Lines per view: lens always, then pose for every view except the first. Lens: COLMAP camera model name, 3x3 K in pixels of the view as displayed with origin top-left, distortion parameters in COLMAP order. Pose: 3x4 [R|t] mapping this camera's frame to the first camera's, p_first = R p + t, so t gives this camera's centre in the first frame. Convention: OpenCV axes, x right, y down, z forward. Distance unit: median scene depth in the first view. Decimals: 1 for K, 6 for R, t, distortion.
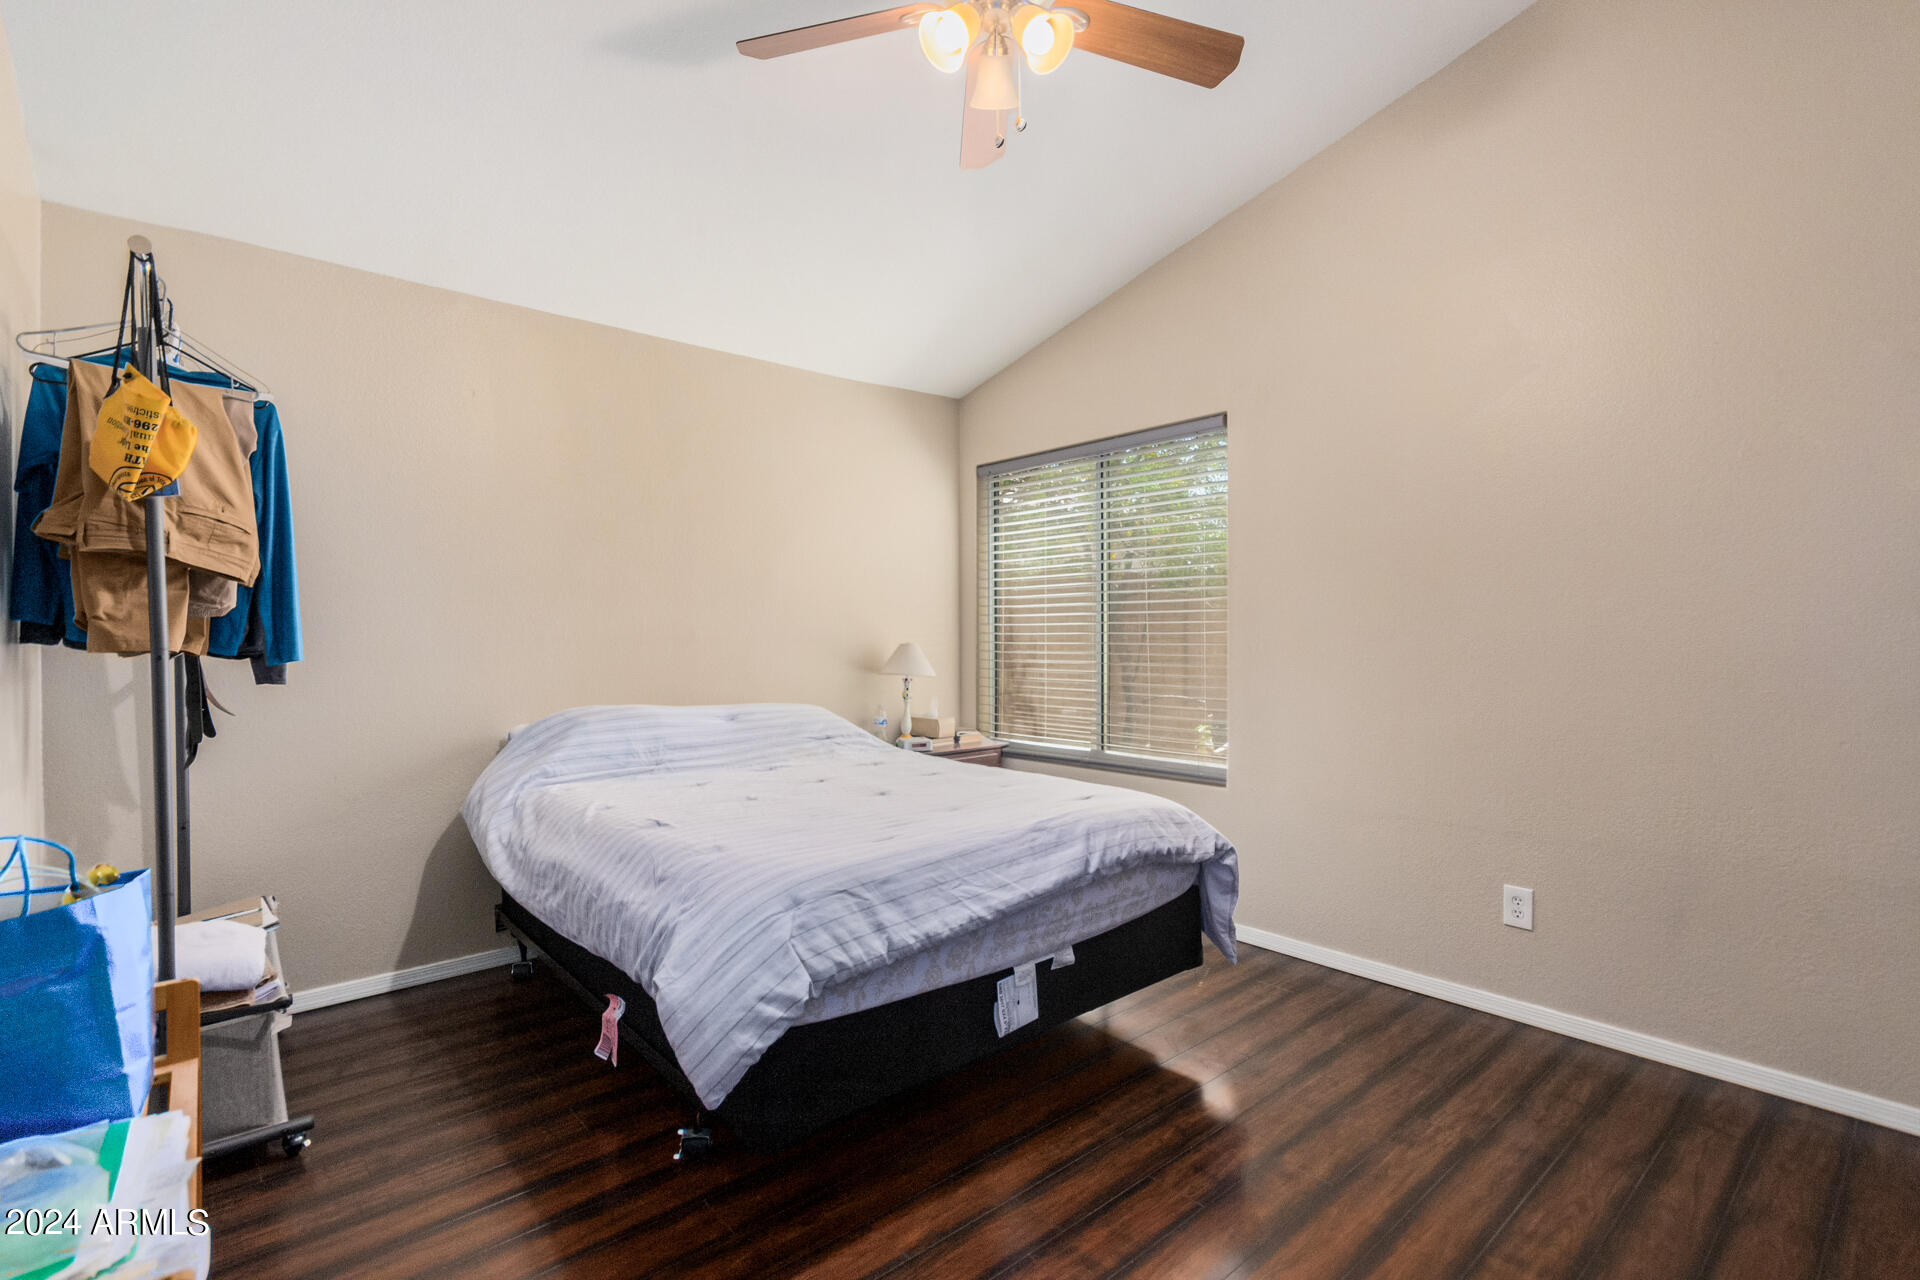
lens RADIAL K [[891.5, 0, 962.8], [0, 891.5, 639.9], [0, 0, 1]] dist [0.007131, 0.000200]
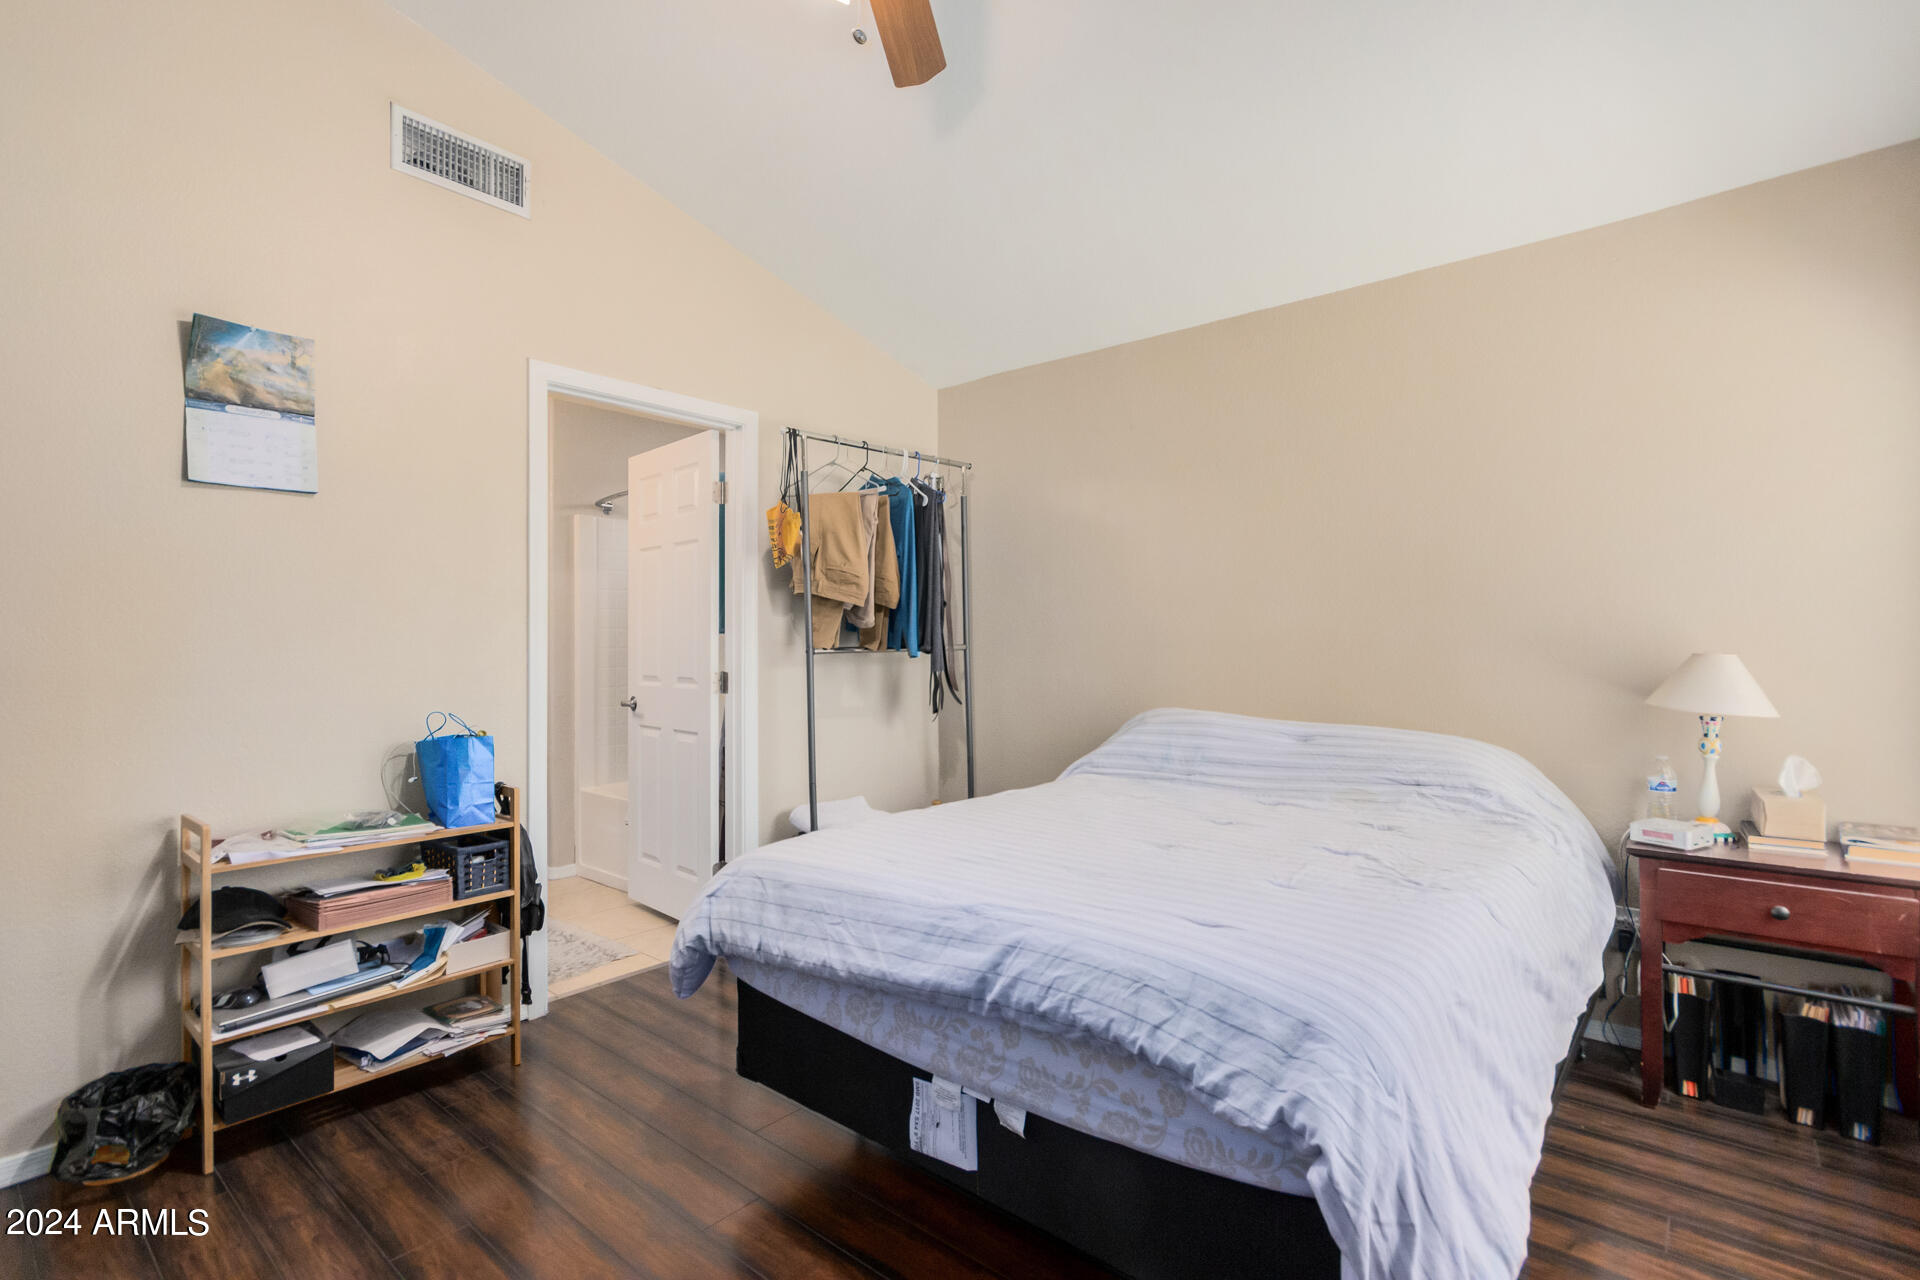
lens RADIAL K [[891.5, 0, 961.8], [0, 891.5, 640.5], [0, 0, 1]] dist [0.007131, 0.000200]
pose [[0.153100, 0.003836, -0.988203, 0.780551], [-0.001452, 0.999992, 0.003657, -0.008689], [0.988210, 0.000875, 0.153104, 0.865074]]
